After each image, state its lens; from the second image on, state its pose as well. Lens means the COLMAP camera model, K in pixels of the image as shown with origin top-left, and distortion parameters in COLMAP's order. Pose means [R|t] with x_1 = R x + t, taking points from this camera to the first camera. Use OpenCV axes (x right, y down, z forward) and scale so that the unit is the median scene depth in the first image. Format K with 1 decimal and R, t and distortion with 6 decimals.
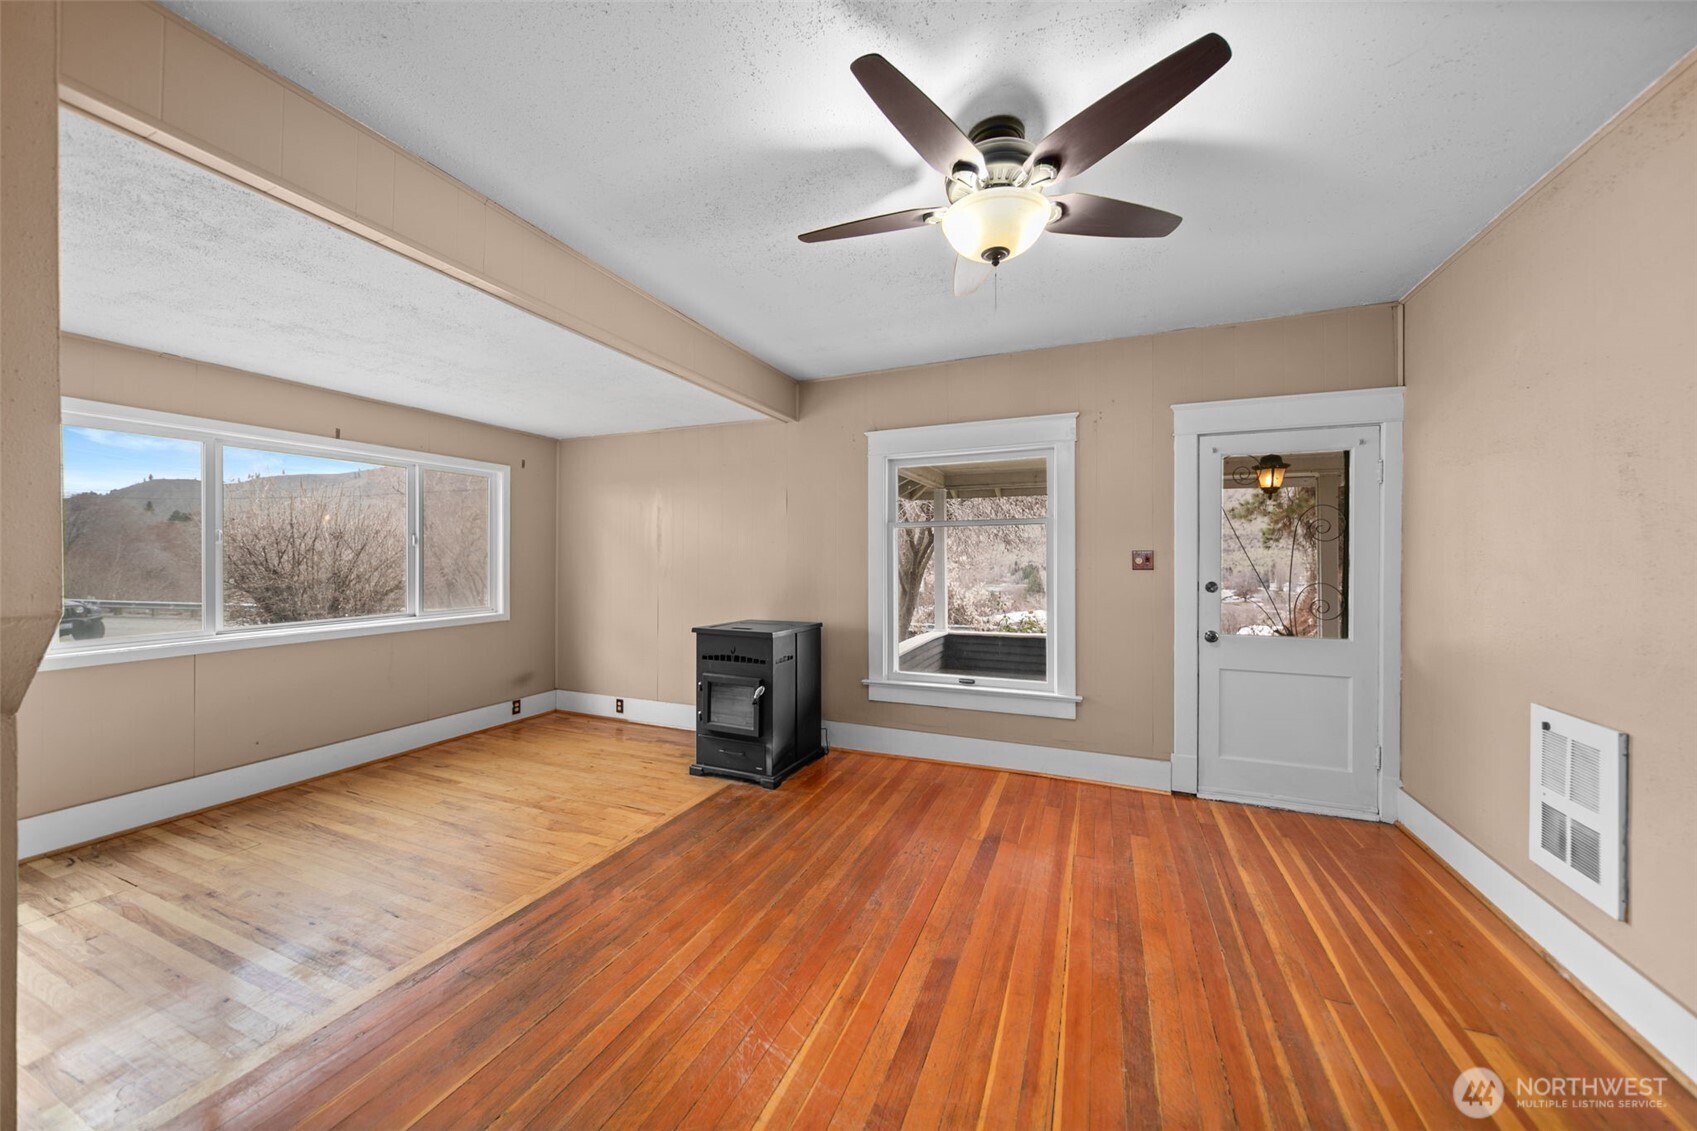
lens RADIAL K [[602.5, 0, 840.8], [0, 602.5, 560.7], [0, 0, 1]] dist [-0.000829, 0.000086]
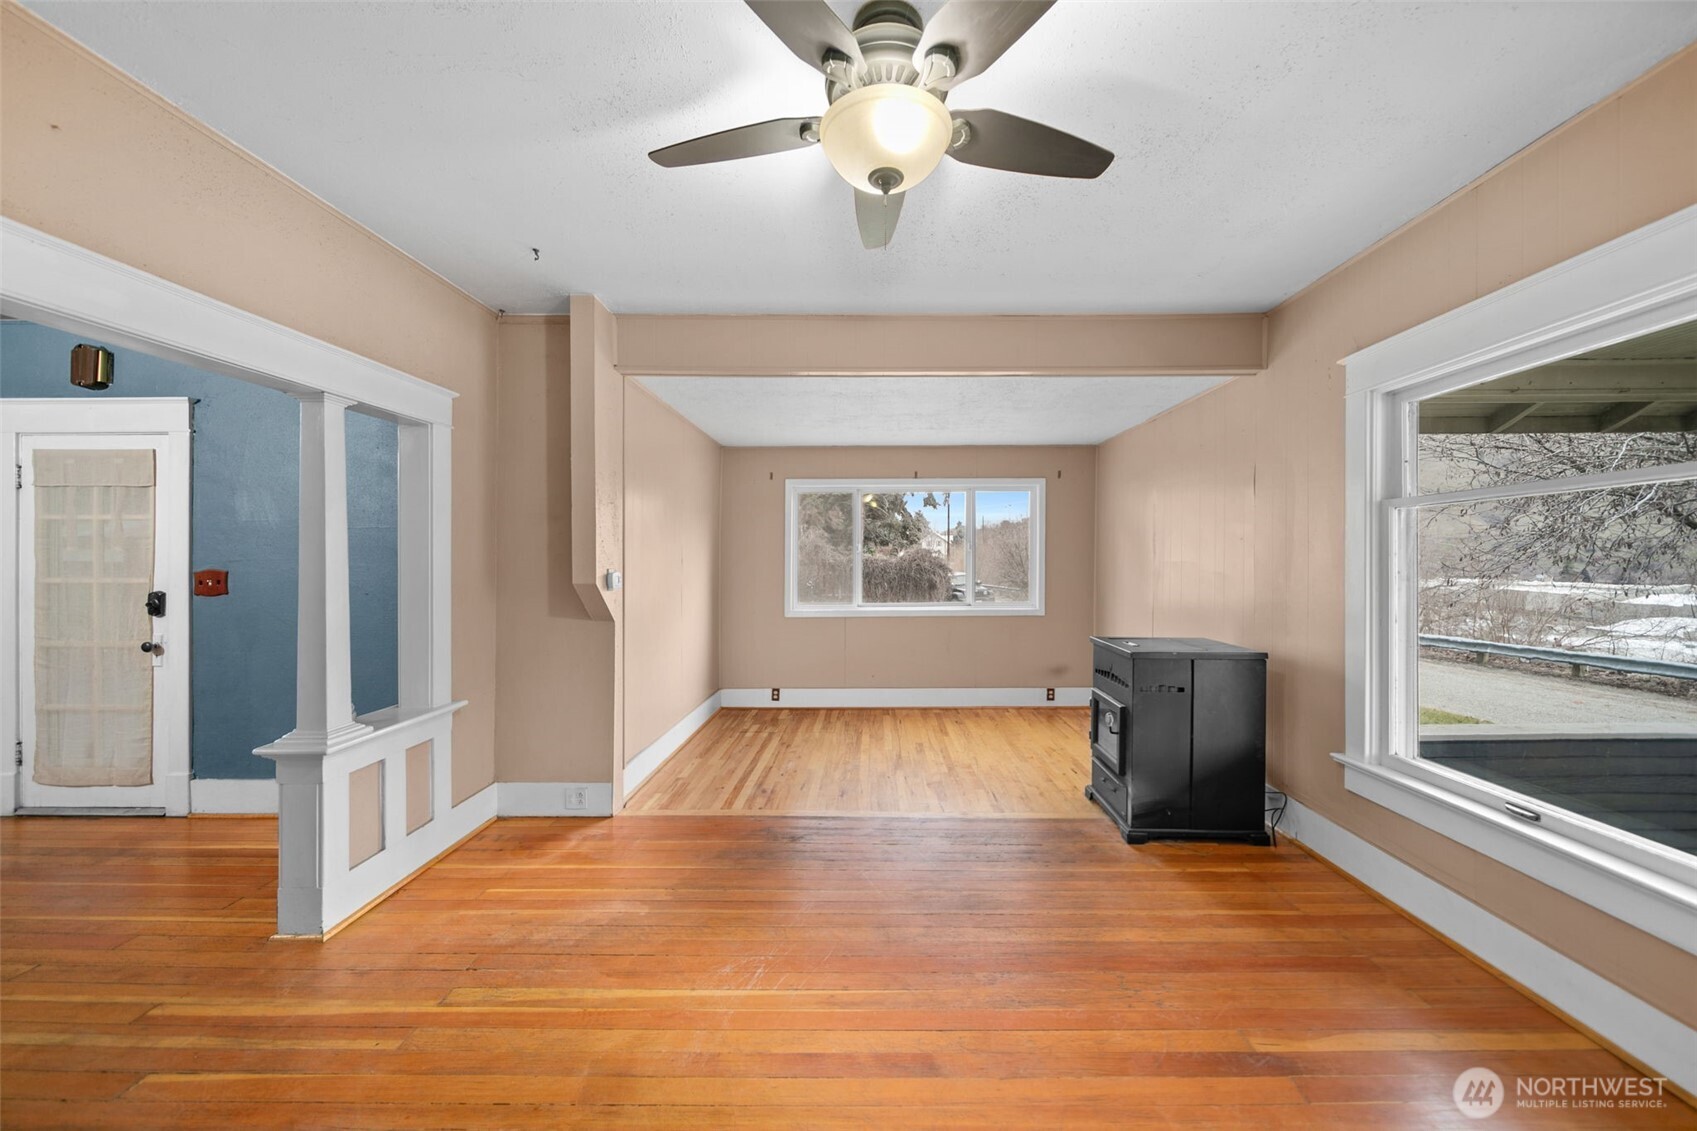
lens RADIAL K [[602.5, 0, 850.6], [0, 602.5, 559.8], [0, 0, 1]] dist [-0.000829, 0.000086]
pose [[0.374065, -0.002644, -0.927399, 0.412420], [-0.001337, 0.999993, -0.003390, -0.000941], [0.927401, 0.002508, 0.374059, 0.282041]]
